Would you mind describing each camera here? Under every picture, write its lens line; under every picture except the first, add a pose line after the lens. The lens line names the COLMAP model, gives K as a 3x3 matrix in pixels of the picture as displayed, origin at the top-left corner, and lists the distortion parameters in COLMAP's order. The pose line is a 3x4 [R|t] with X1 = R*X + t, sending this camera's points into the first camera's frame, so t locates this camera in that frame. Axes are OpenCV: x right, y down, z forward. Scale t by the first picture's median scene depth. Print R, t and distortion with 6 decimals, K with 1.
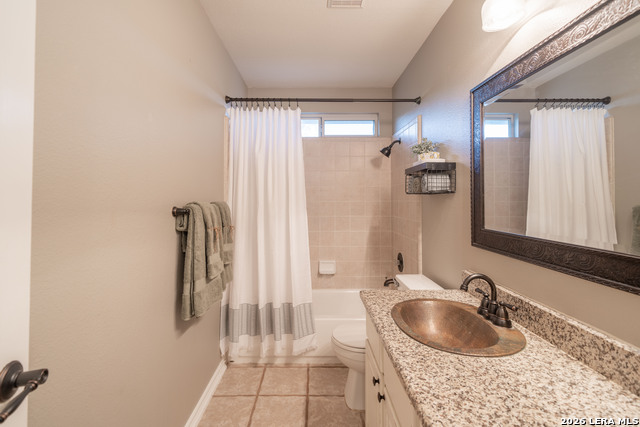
lens RADIAL K [[285.6, 0, 319.2], [0, 285.6, 193.9], [0, 0, 1]] dist [0.004095, 0.000178]
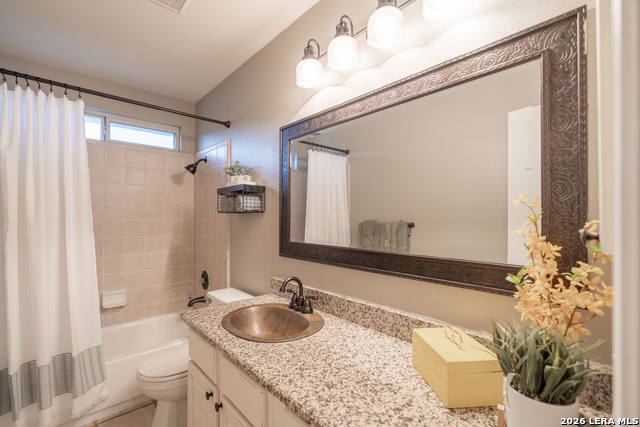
lens RADIAL K [[285.6, 0, 308.8], [0, 285.6, 216.1], [0, 0, 1]] dist [0.004095, 0.000178]
pose [[0.755254, 0.005880, 0.655406, -0.134807], [-0.014383, 0.999868, 0.007603, 0.000228], [-0.655275, -0.015169, 0.755238, 0.001073]]
